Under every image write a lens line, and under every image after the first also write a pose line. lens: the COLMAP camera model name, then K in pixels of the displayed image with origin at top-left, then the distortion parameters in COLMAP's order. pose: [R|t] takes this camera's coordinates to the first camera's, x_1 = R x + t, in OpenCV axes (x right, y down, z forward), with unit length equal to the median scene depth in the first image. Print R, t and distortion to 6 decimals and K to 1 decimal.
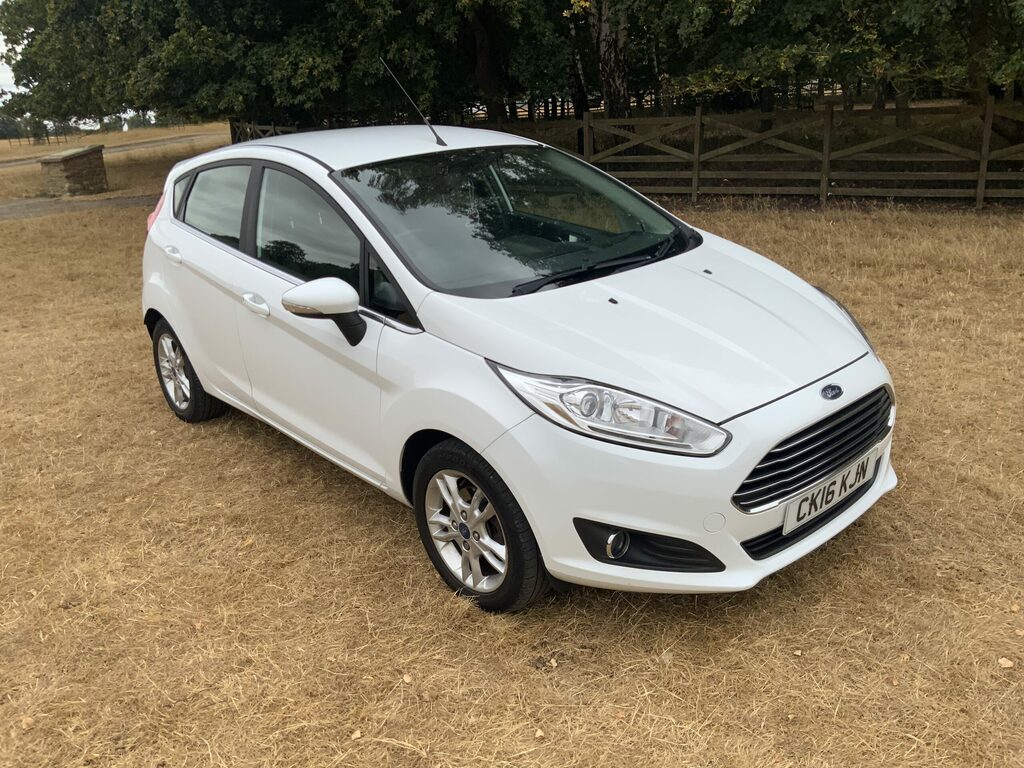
lens RADIAL K [[858.5, 0, 512.0], [0, 858.5, 384.0], [0, 0, 1]] dist [0.072917, -0.145091]
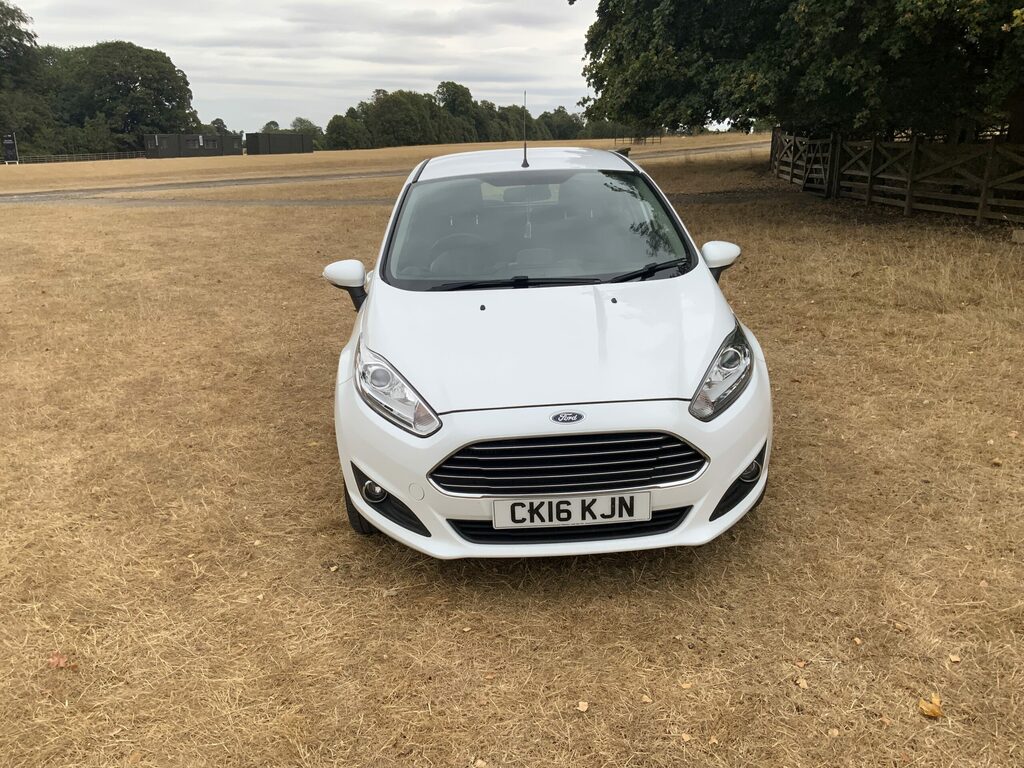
lens RADIAL K [[861.7, 0, 508.4], [0, 861.7, 379.3], [0, 0, 1]] dist [0.051183, -0.090847]
pose [[0.778236, 0.207825, -0.592585, 0.602848], [-0.214314, 0.974893, 0.060448, -0.055170], [0.590269, 0.079957, 0.803237, 0.056409]]
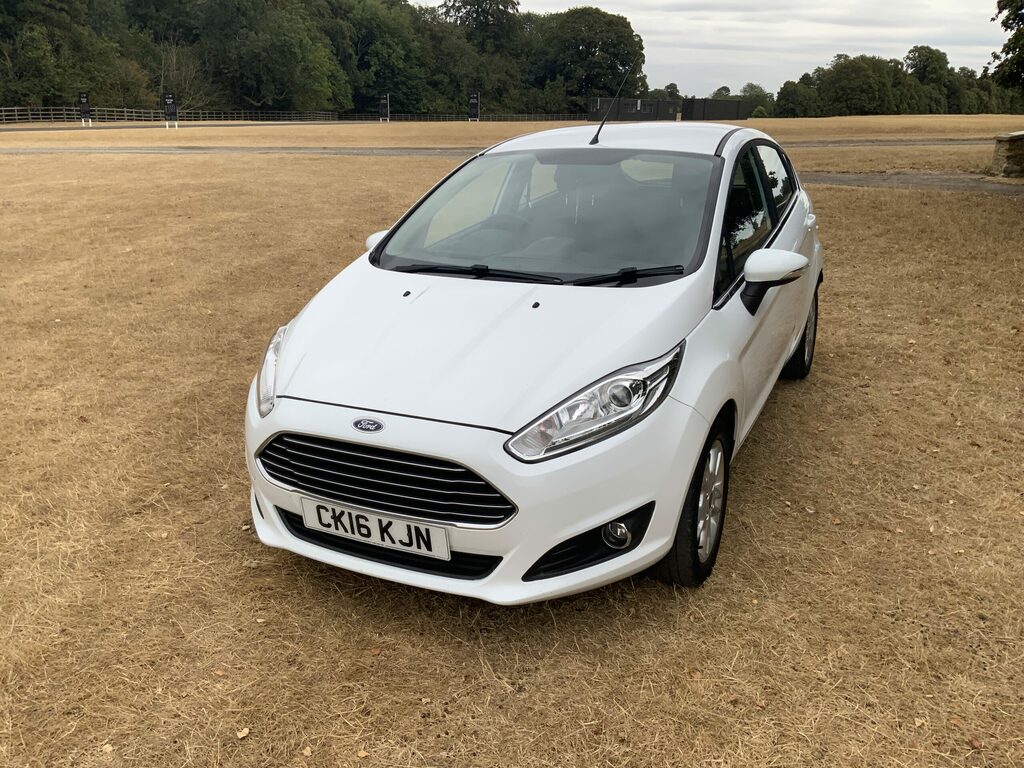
lens RADIAL K [[861.7, 0, 508.4], [0, 861.7, 379.3], [0, 0, 1]] dist [0.051183, -0.090847]
pose [[0.384233, 0.335118, -0.860268, 0.798373], [-0.312299, 0.924045, 0.220476, -0.192725], [0.868812, 0.183946, 0.459706, 0.437413]]
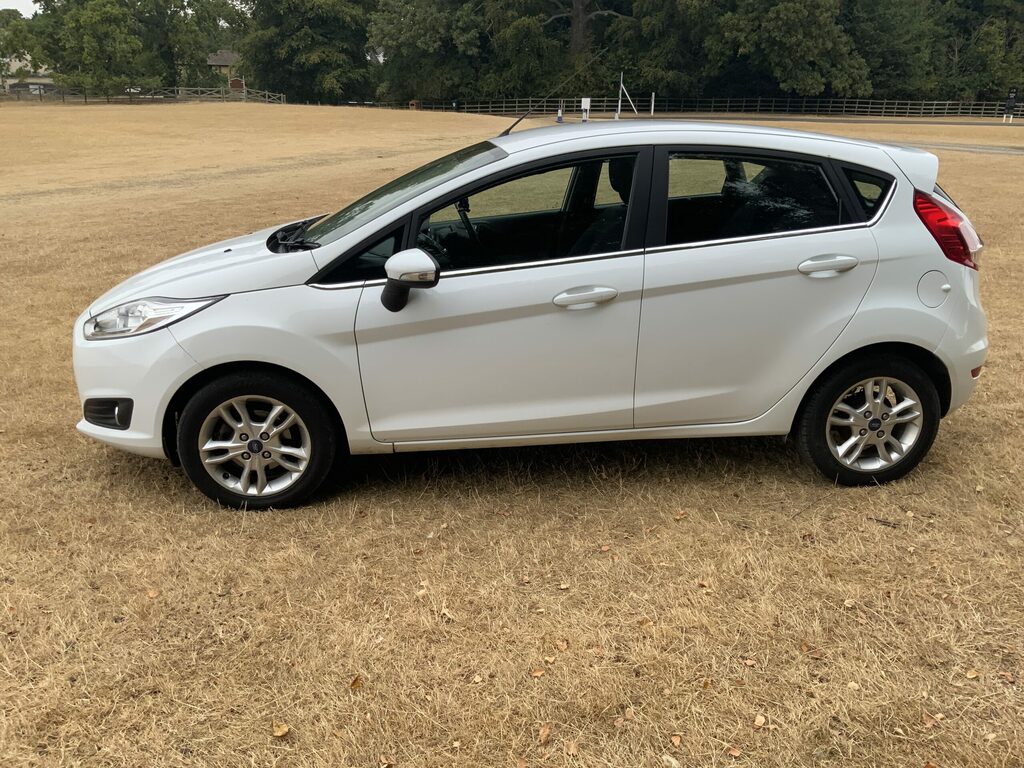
lens RADIAL K [[861.7, 0, 508.4], [0, 861.7, 379.3], [0, 0, 1]] dist [0.051183, -0.090847]
pose [[-0.582387, 0.304140, -0.753873, 0.735841], [-0.237253, 0.823405, 0.515476, -0.531843], [0.777519, 0.479065, -0.407382, 1.442006]]
